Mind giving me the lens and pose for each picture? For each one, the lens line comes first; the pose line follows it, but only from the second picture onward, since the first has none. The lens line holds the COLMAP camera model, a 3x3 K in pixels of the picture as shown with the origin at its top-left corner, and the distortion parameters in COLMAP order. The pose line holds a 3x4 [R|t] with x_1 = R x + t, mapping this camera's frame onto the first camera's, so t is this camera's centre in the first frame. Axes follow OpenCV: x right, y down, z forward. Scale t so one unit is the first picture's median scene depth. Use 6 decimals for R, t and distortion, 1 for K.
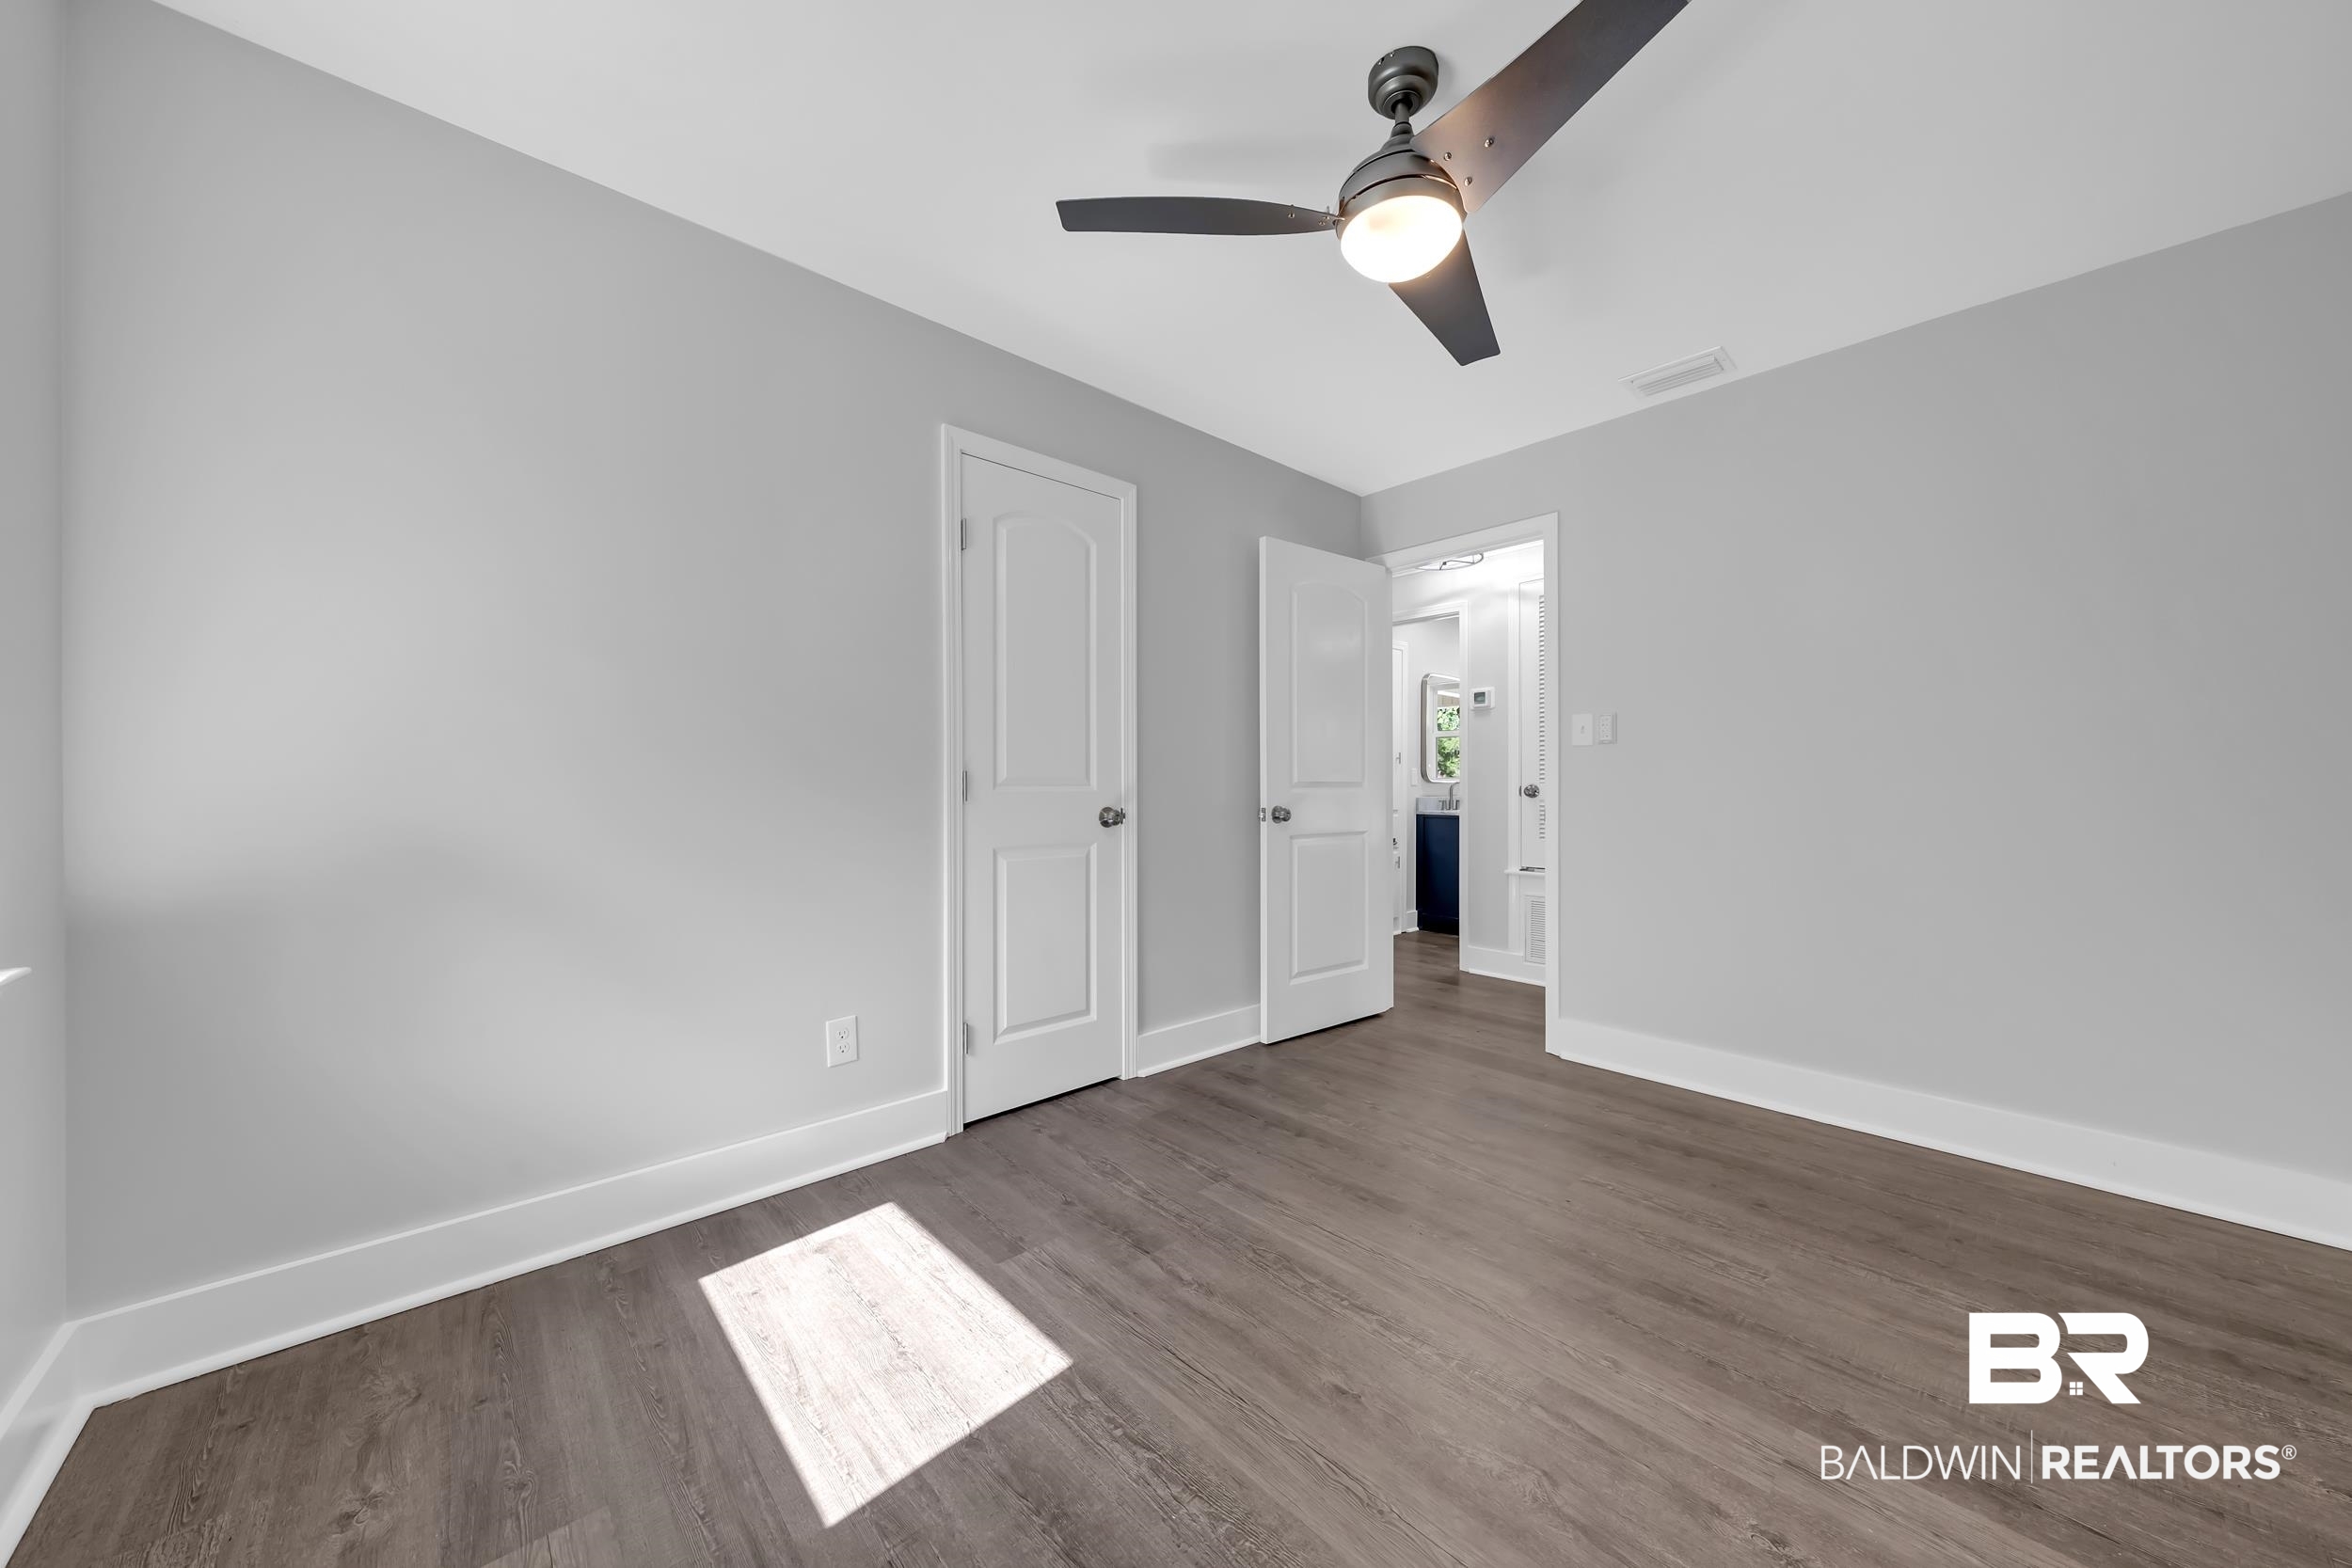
lens RADIAL K [[797.1, 0, 1179.0], [0, 797.1, 781.5], [0, 0, 1]] dist [0.001153, -0.000140]
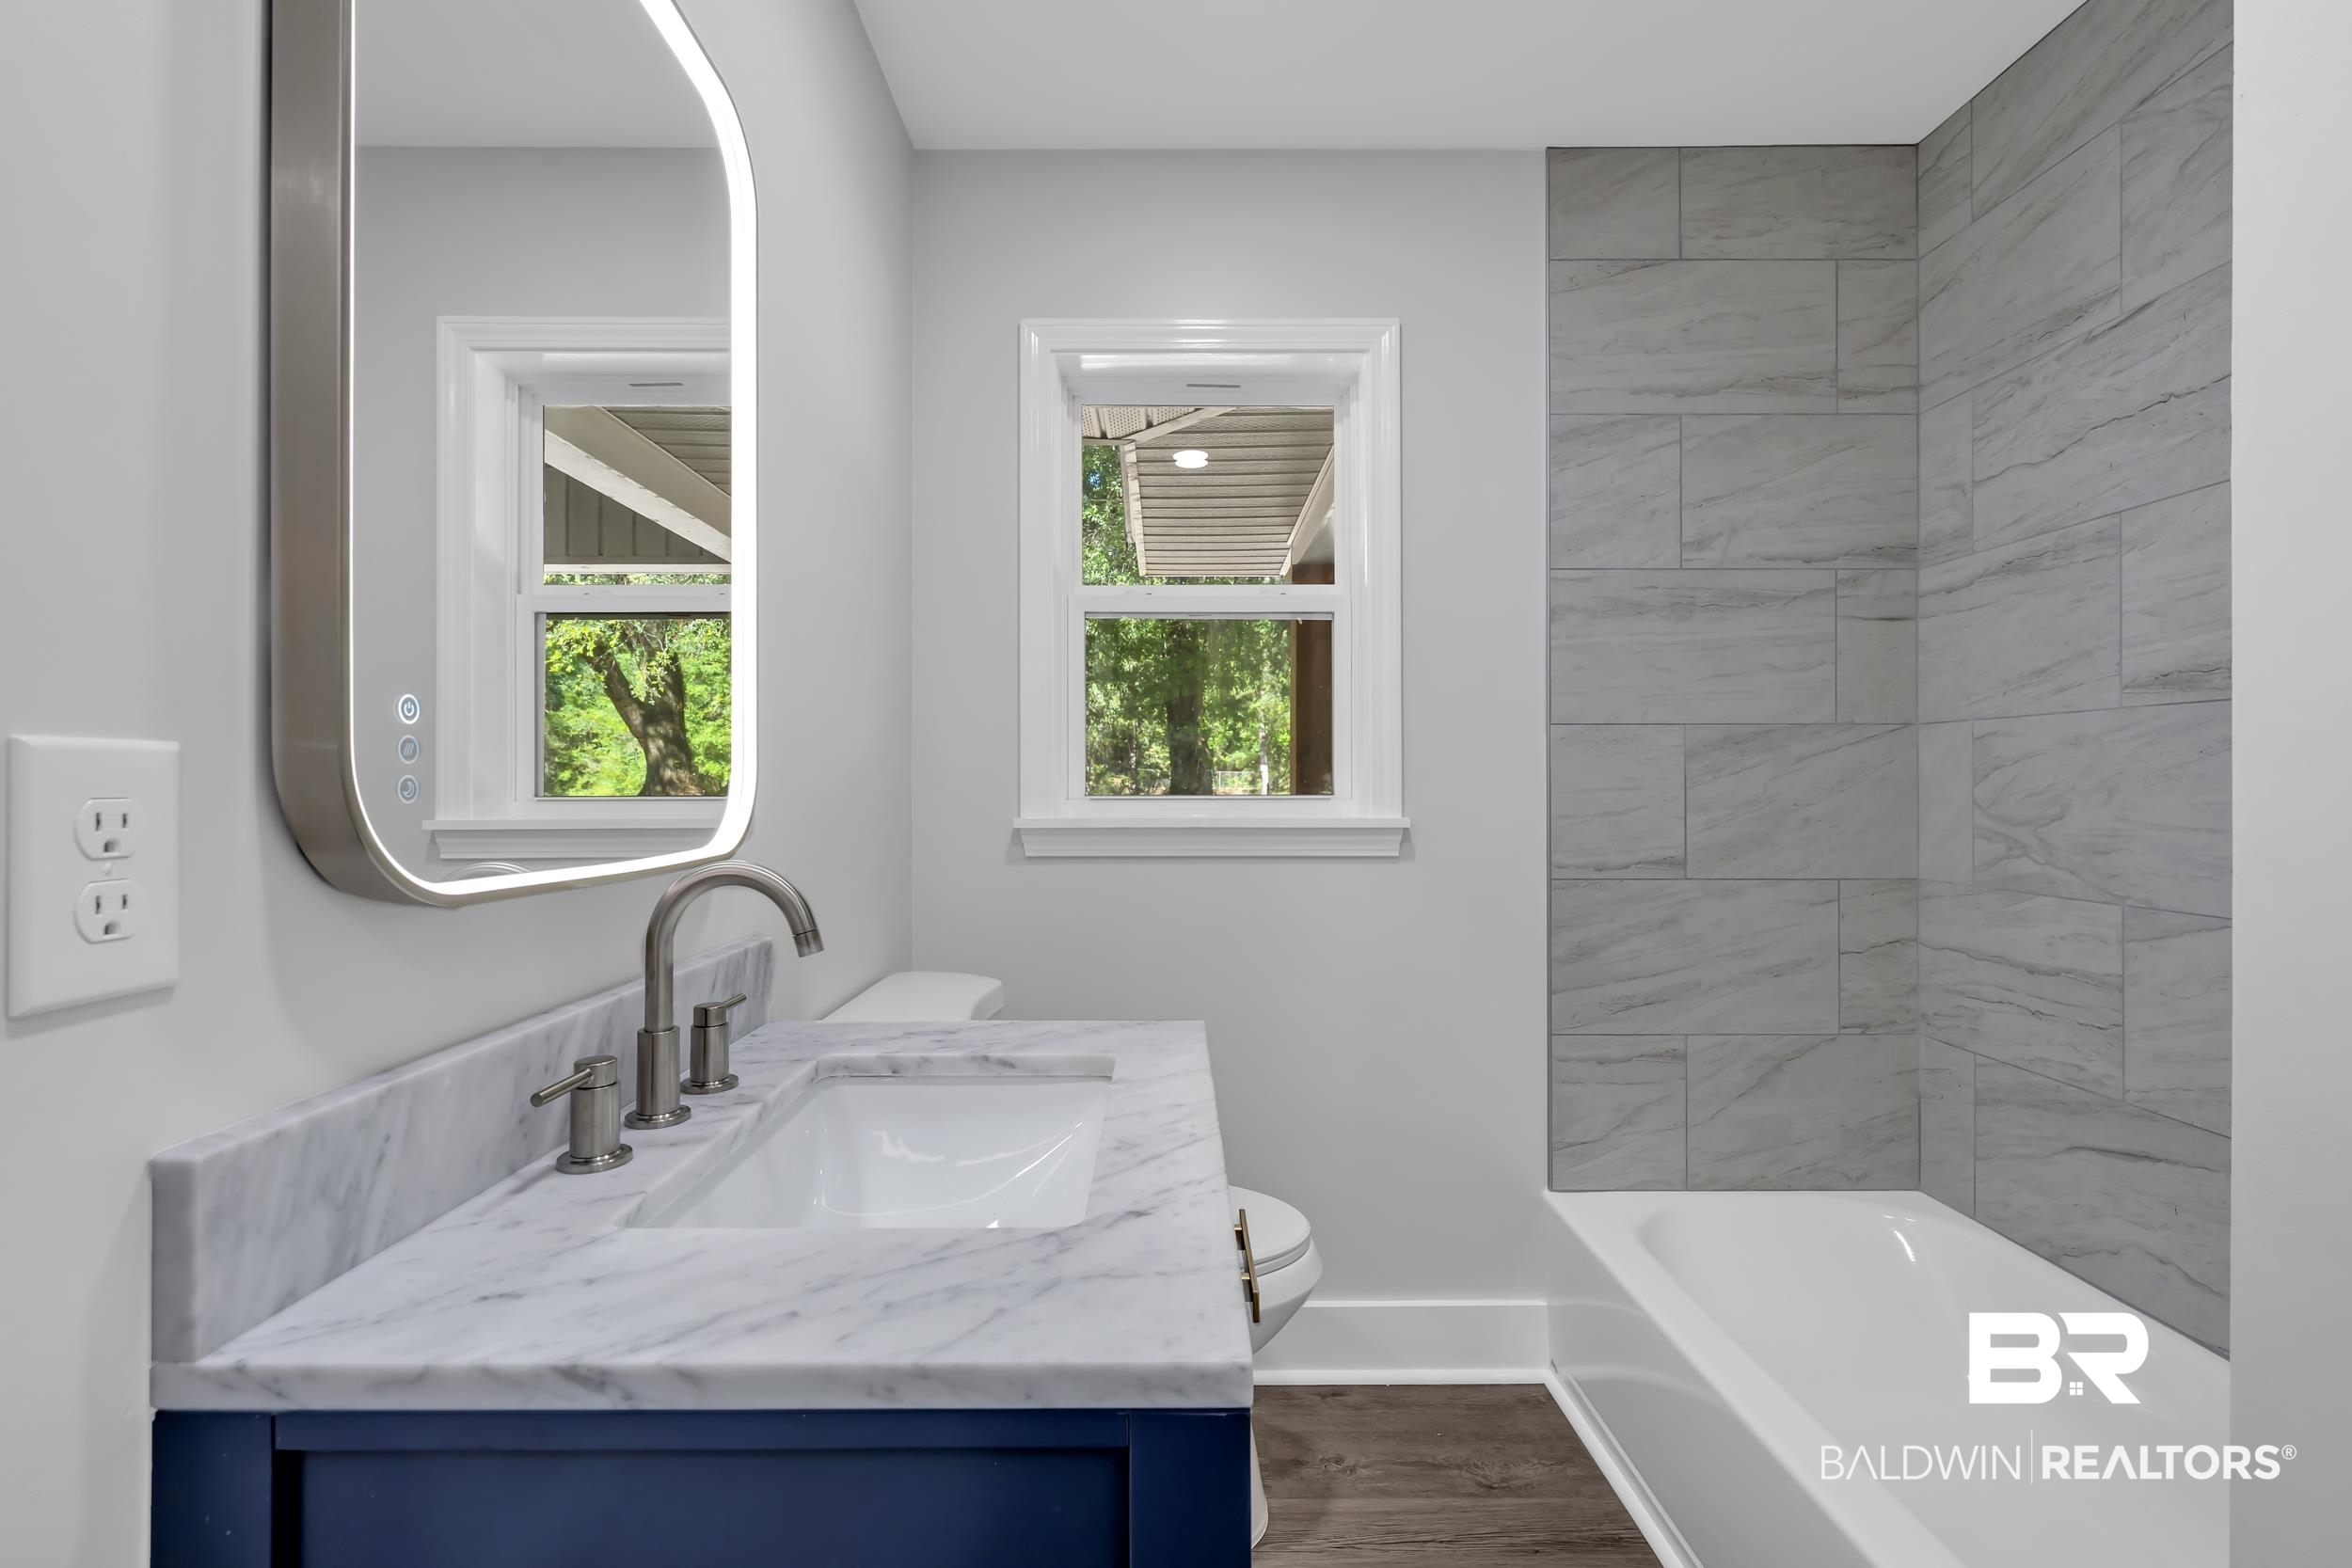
lens RADIAL K [[1061.3, 0, 1175.1], [0, 1061.3, 780.6], [0, 0, 1]] dist [0.001533, -0.000845]
pose [[0.667671, 0.002301, 0.744453, 0.286473], [-0.003637, 0.999993, 0.000172, -0.012031], [-0.744448, -0.002823, 0.667675, 0.870393]]
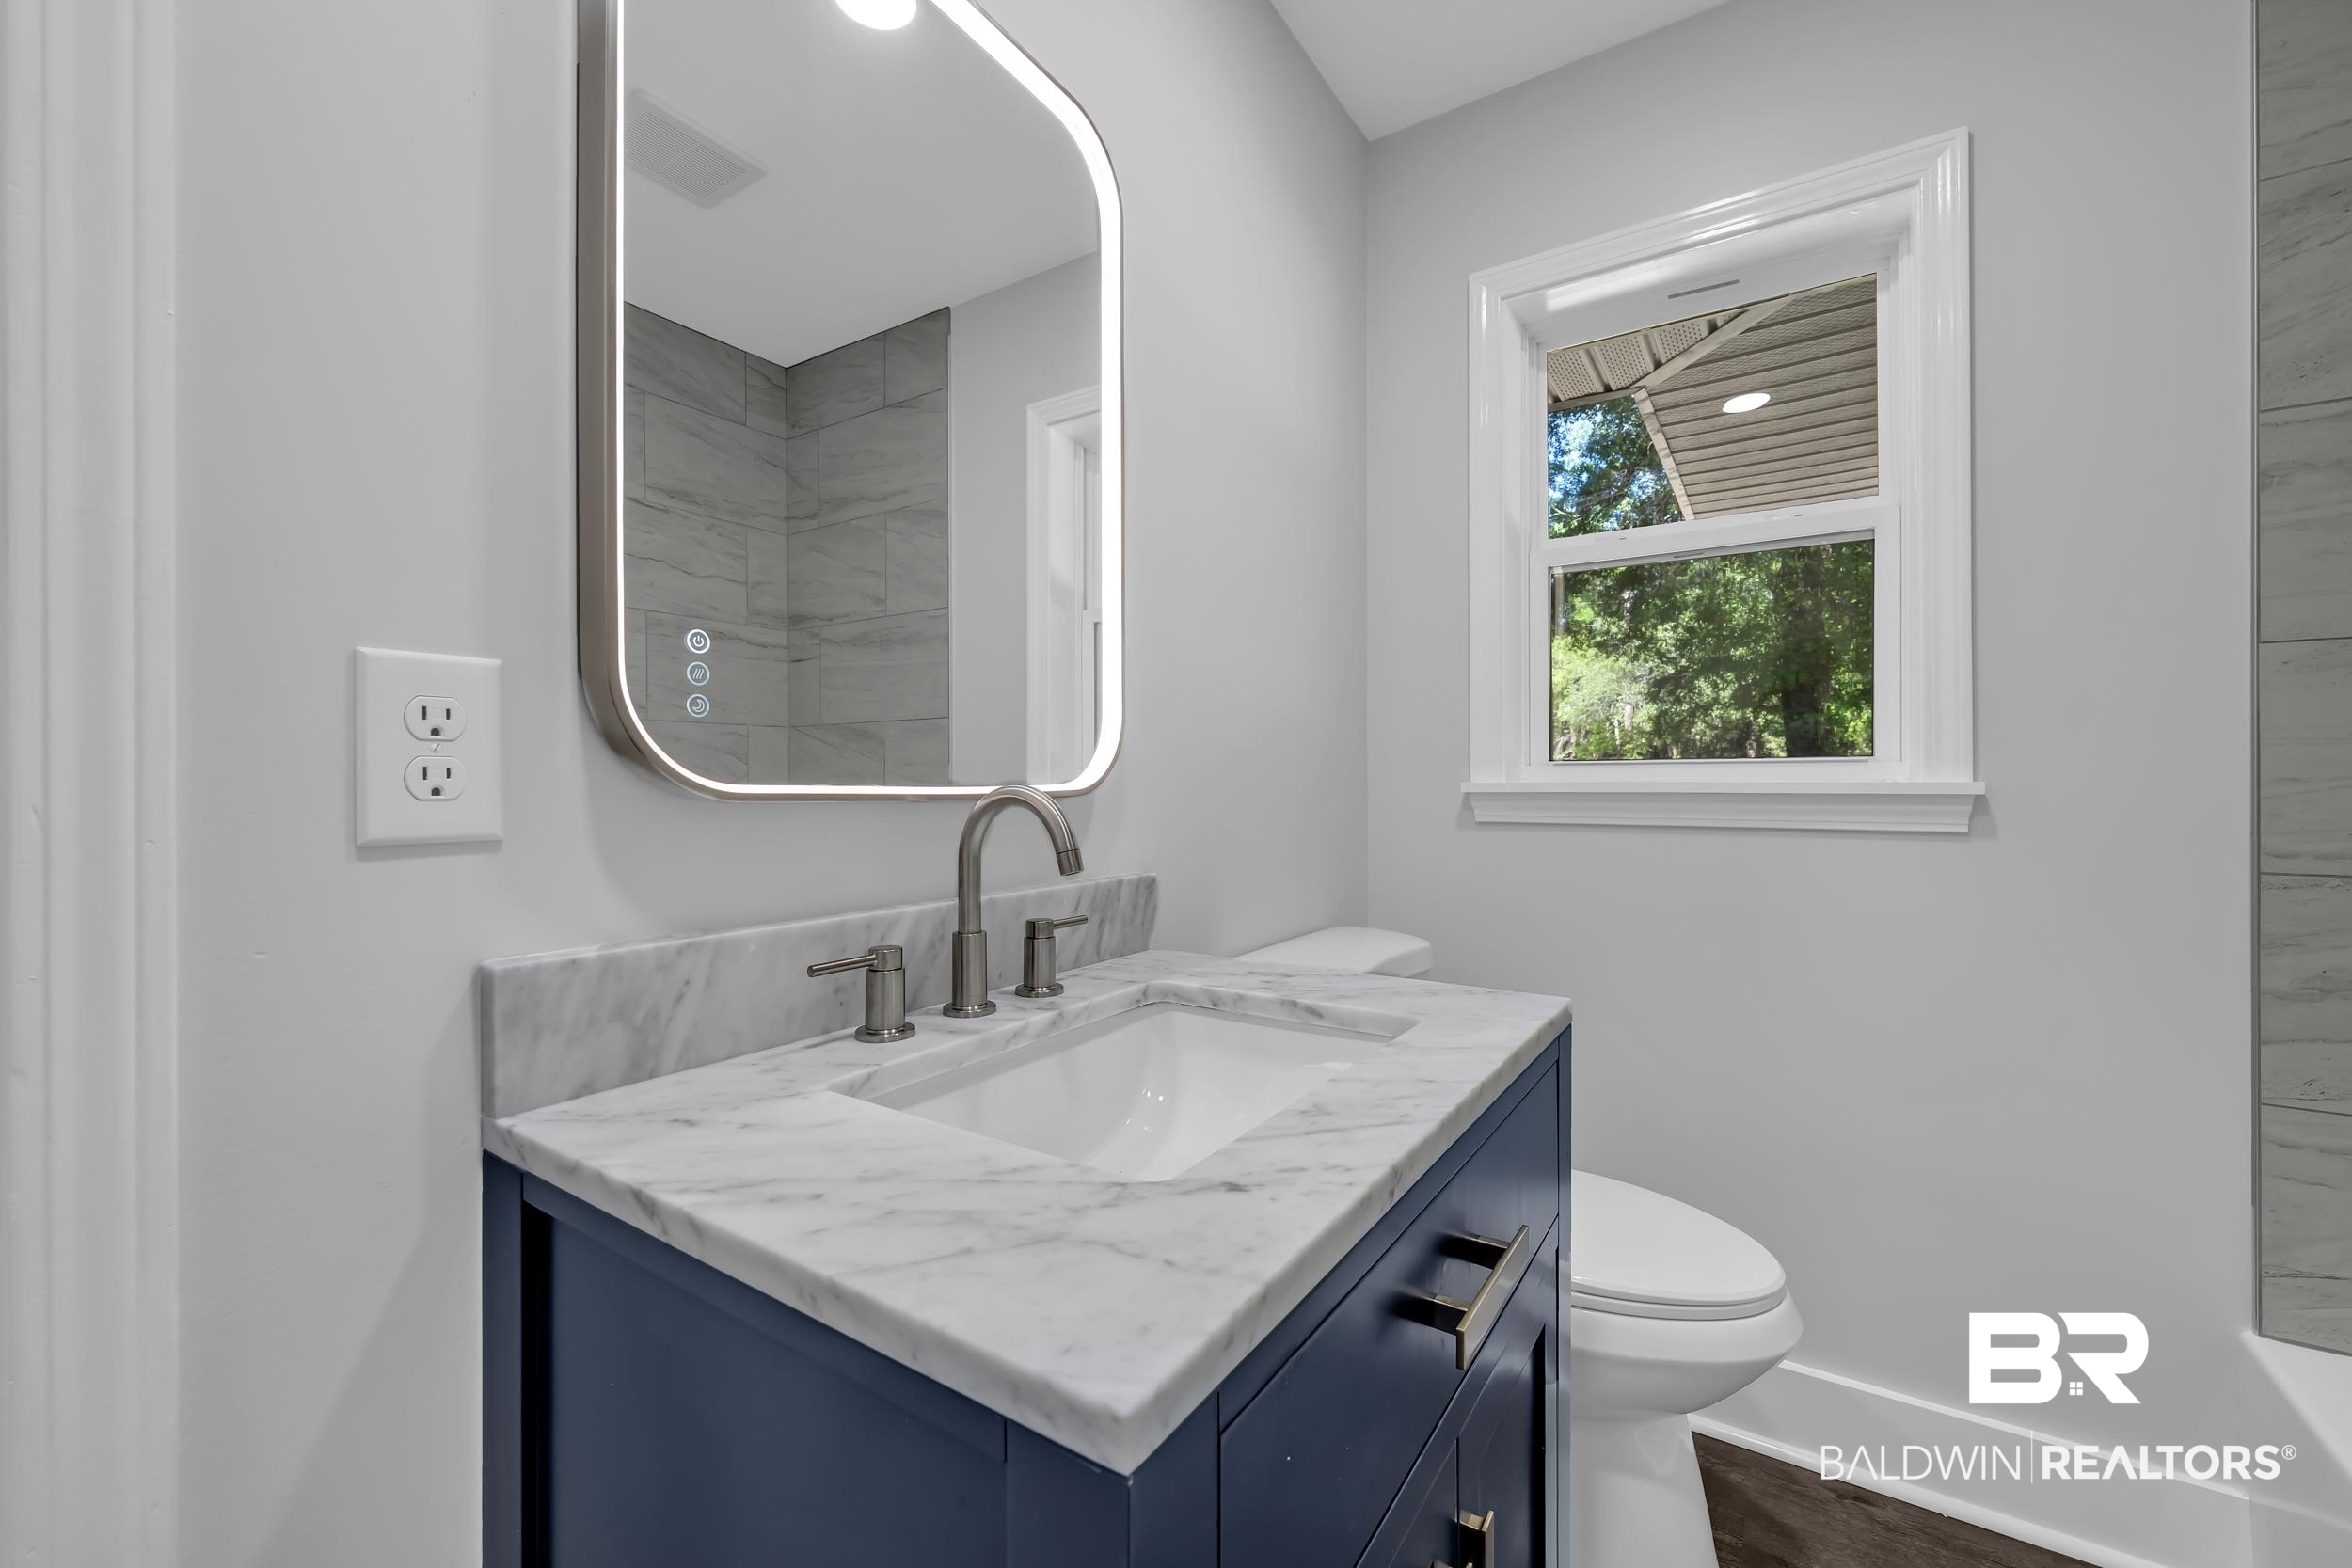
lens RADIAL K [[938.4, 0, 1180.2], [0, 938.4, 782.8], [0, 0, 1]] dist [-0.001155, 0.000087]
pose [[0.968721, -0.002412, 0.248139, 0.344301], [0.000576, 0.999972, 0.007471, -0.001970], [-0.248150, -0.007094, 0.968696, 0.869896]]
